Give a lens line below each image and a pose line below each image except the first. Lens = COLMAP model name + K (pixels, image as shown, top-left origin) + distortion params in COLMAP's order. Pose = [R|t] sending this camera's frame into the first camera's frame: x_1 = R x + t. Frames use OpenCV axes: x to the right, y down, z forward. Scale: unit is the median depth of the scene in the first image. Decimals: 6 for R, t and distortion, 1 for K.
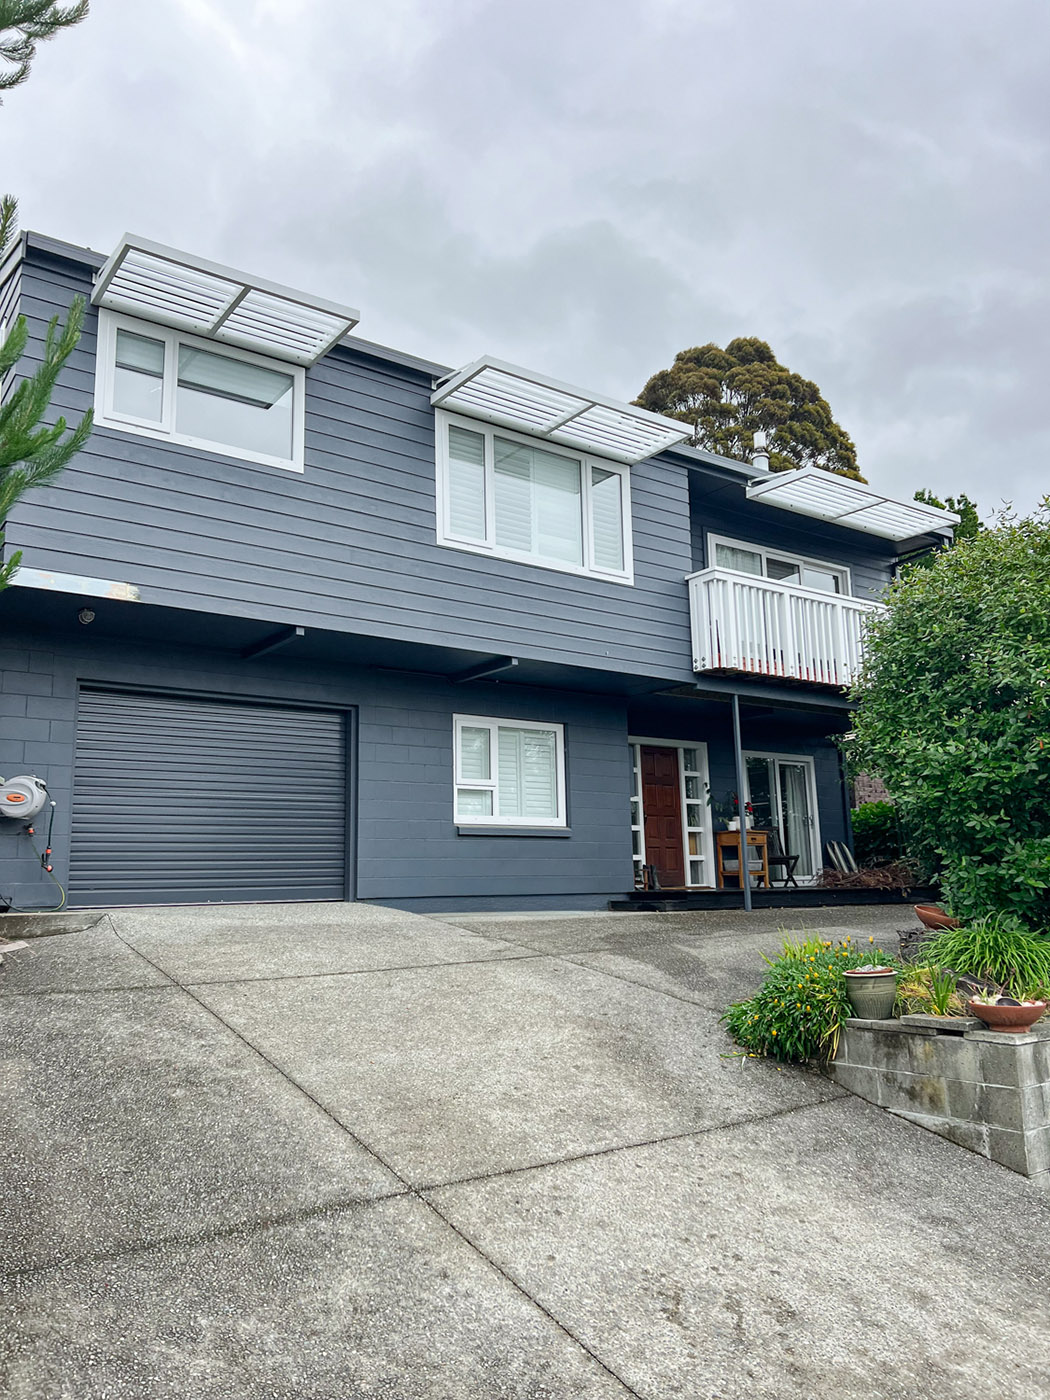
lens RADIAL K [[1048.5, 0, 529.4], [0, 1048.5, 698.6], [0, 0, 1]] dist [0.035611, -0.006863]
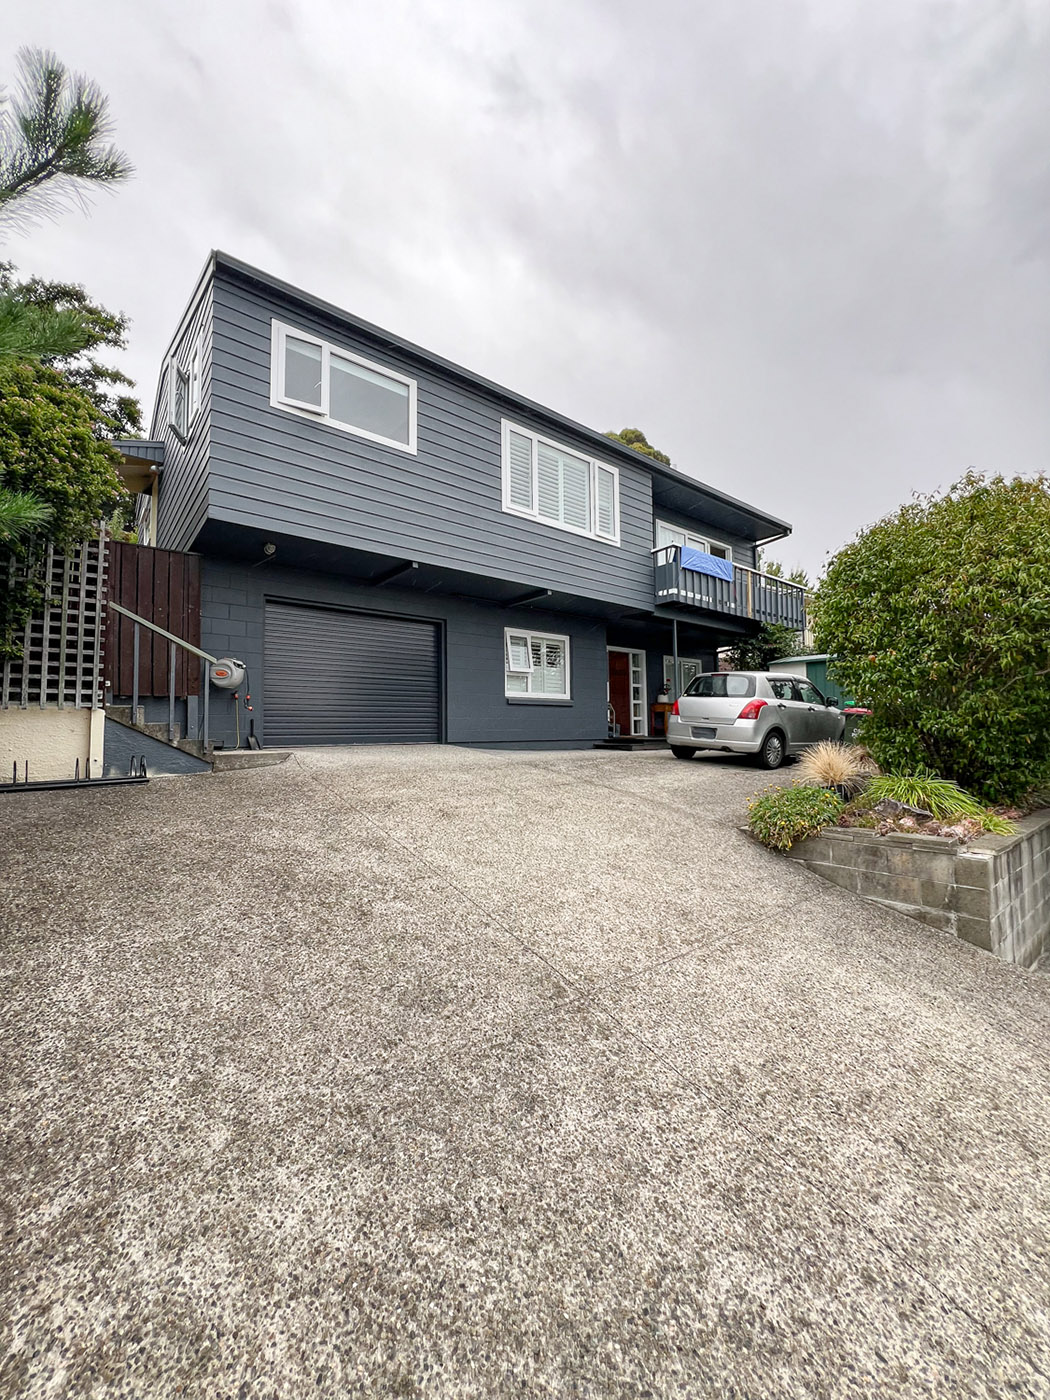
lens RADIAL K [[559.9, 0, 527.0], [0, 559.9, 703.2], [0, 0, 1]] dist [-0.001391, 0.000193]
pose [[0.998880, 0.012646, 0.045584, -0.078867], [-0.018294, 0.991902, 0.125684, 0.022245], [-0.043626, -0.126377, 0.991023, 0.157356]]
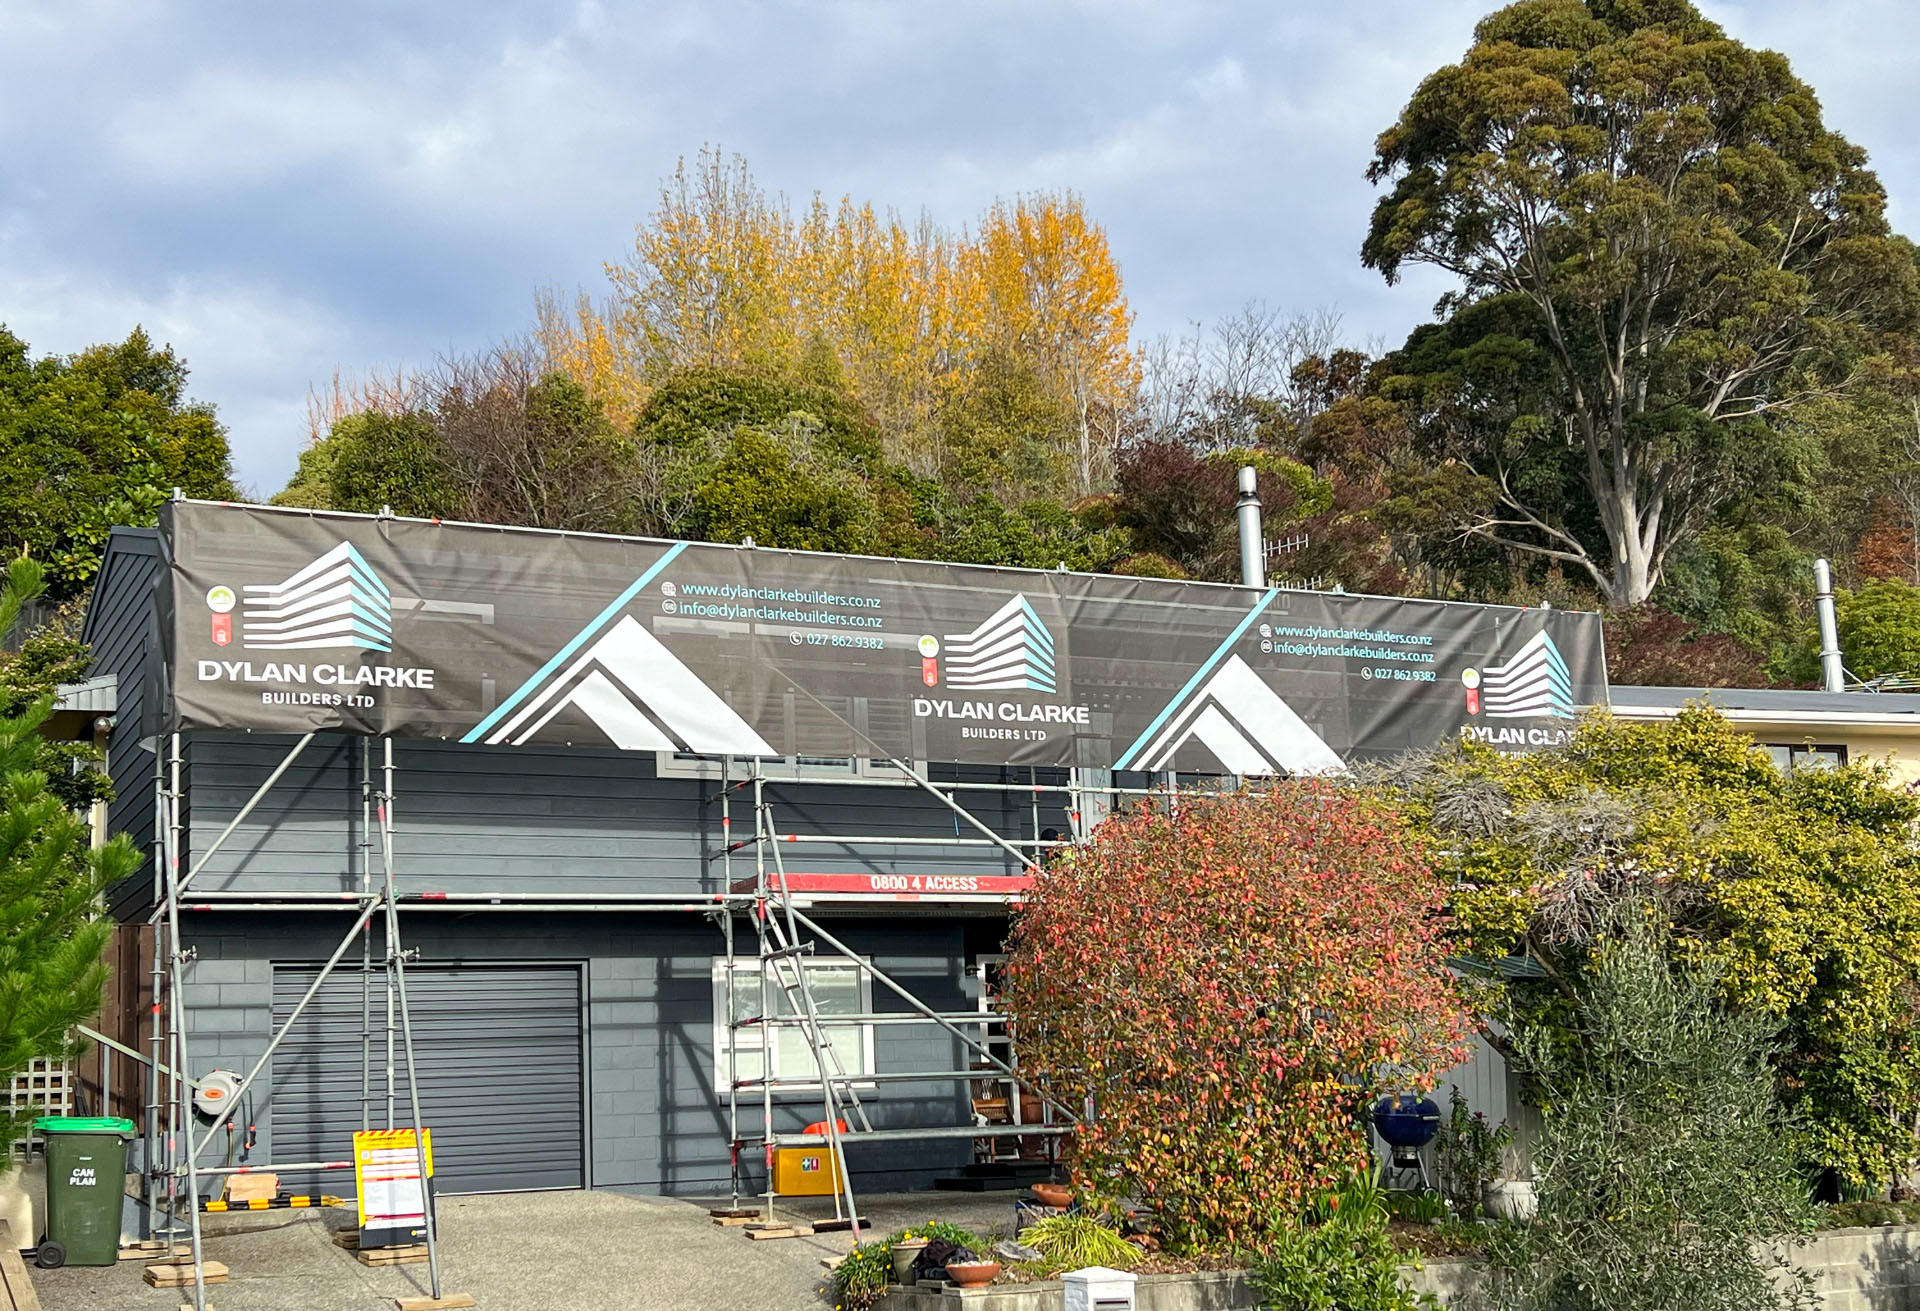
lens RADIAL K [[2674.0, 0, 957.8], [0, 2674.0, 655.2], [0, 0, 1]] dist [0.006557, 0.000000]
pose [[0.976647, -0.064509, -0.204935, 0.515338], [0.065860, 0.997829, -0.000228, -0.195191], [0.204505, -0.013275, 0.978776, -0.944404]]
